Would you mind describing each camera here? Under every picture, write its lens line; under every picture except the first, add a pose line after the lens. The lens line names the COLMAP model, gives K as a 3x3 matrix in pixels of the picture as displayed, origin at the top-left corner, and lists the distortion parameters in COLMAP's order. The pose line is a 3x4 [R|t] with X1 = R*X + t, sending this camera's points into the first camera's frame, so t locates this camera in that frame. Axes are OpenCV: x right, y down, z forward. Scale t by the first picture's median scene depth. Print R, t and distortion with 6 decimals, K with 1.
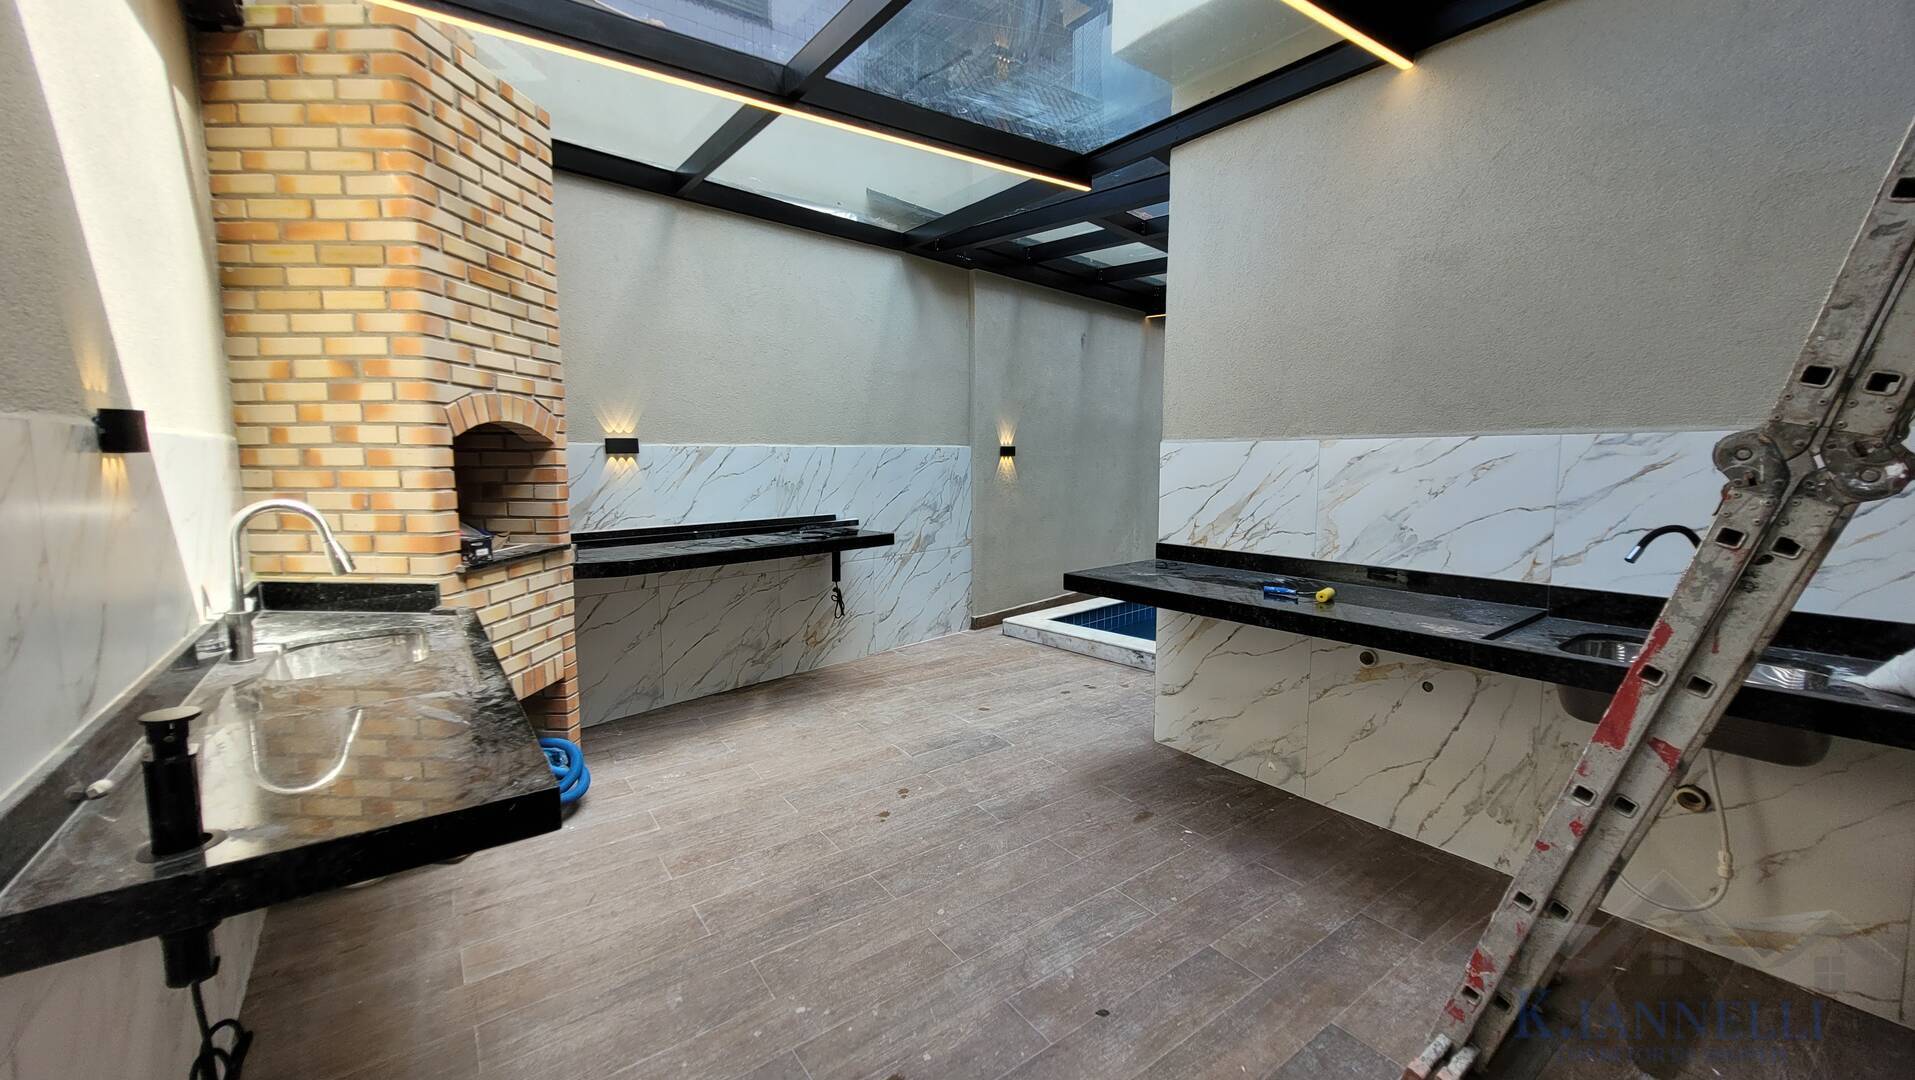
lens RADIAL K [[755.7, 0, 954.3], [0, 755.7, 534.3], [0, 0, 1]] dist [0.012299, -0.000250]
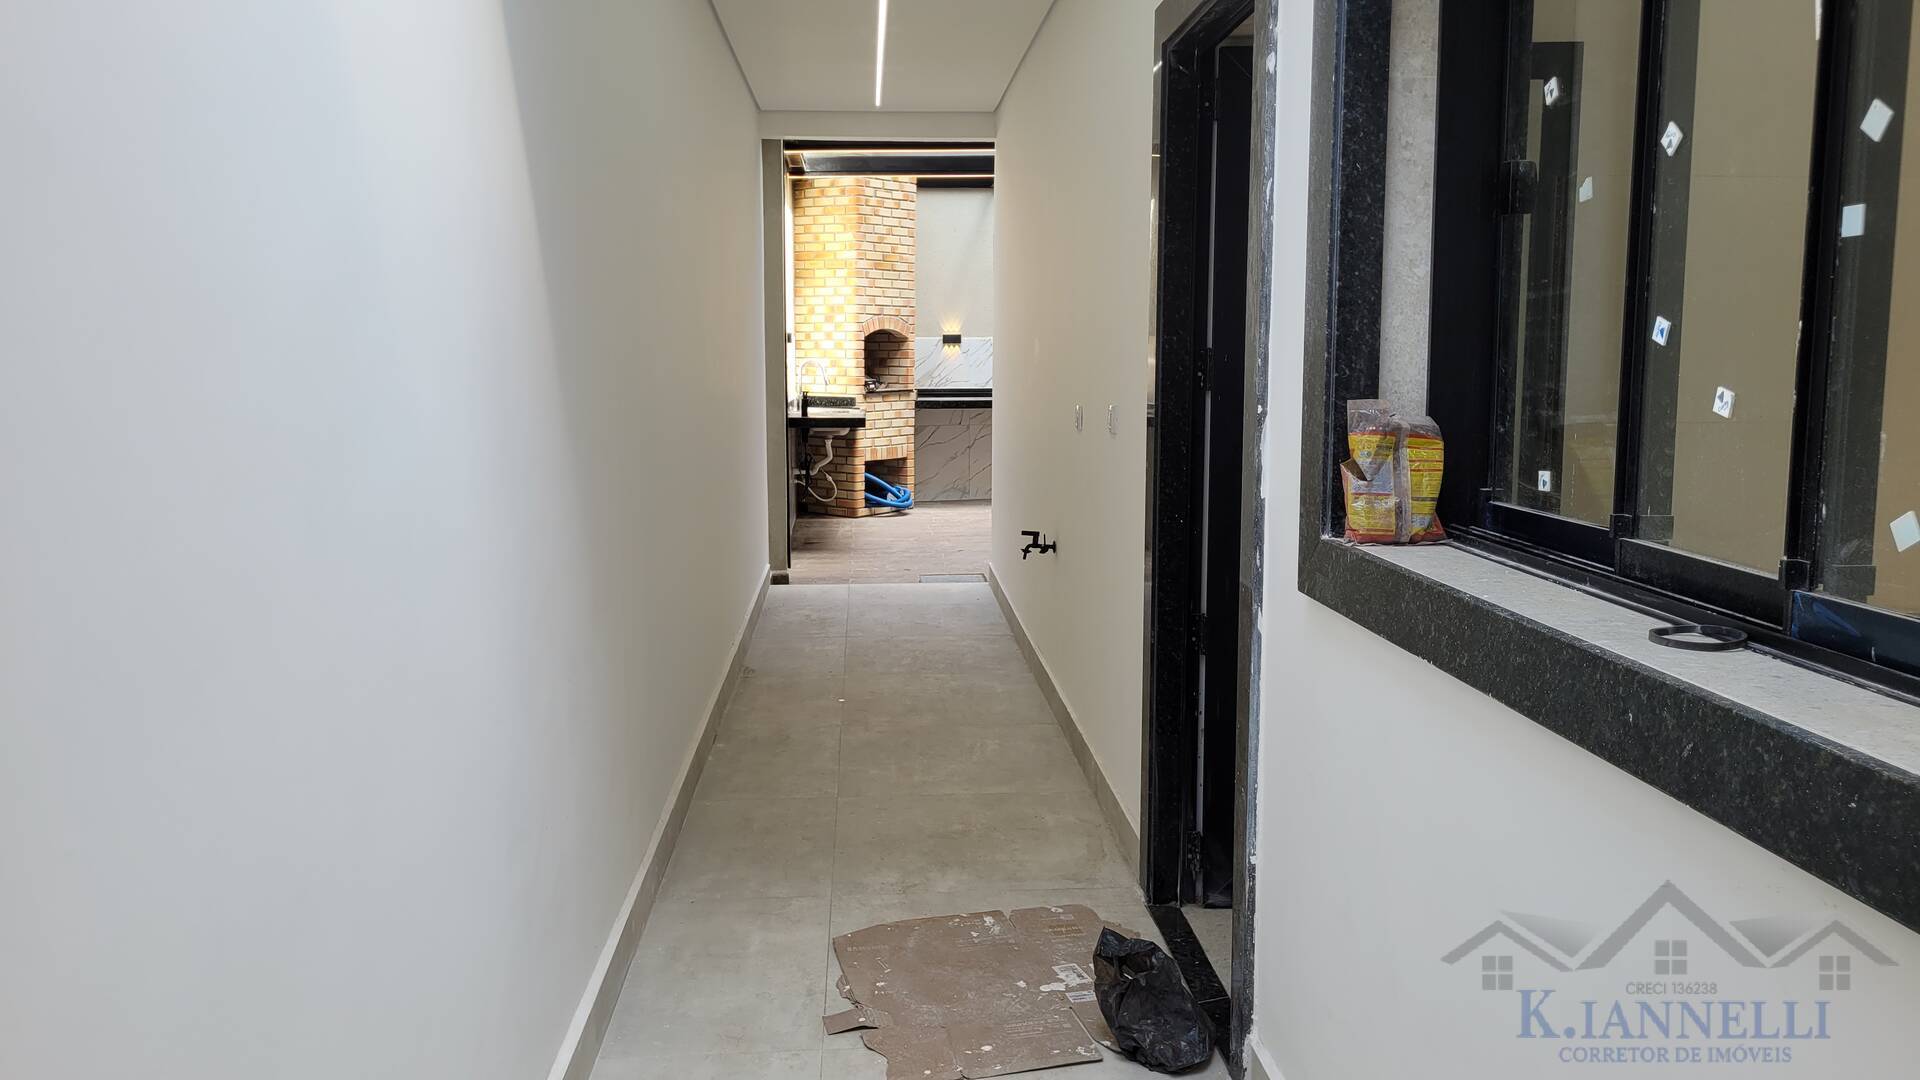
lens RADIAL K [[1474.0, 0, 960.2], [0, 1474.0, 539.7], [0, 0, 1]] dist [-0.000691, -0.000042]
pose [[0.843757, 0.074706, -0.531501, 2.034260], [-0.060577, 0.997193, 0.043996, 0.276623], [0.533296, -0.004925, 0.845915, -2.668709]]
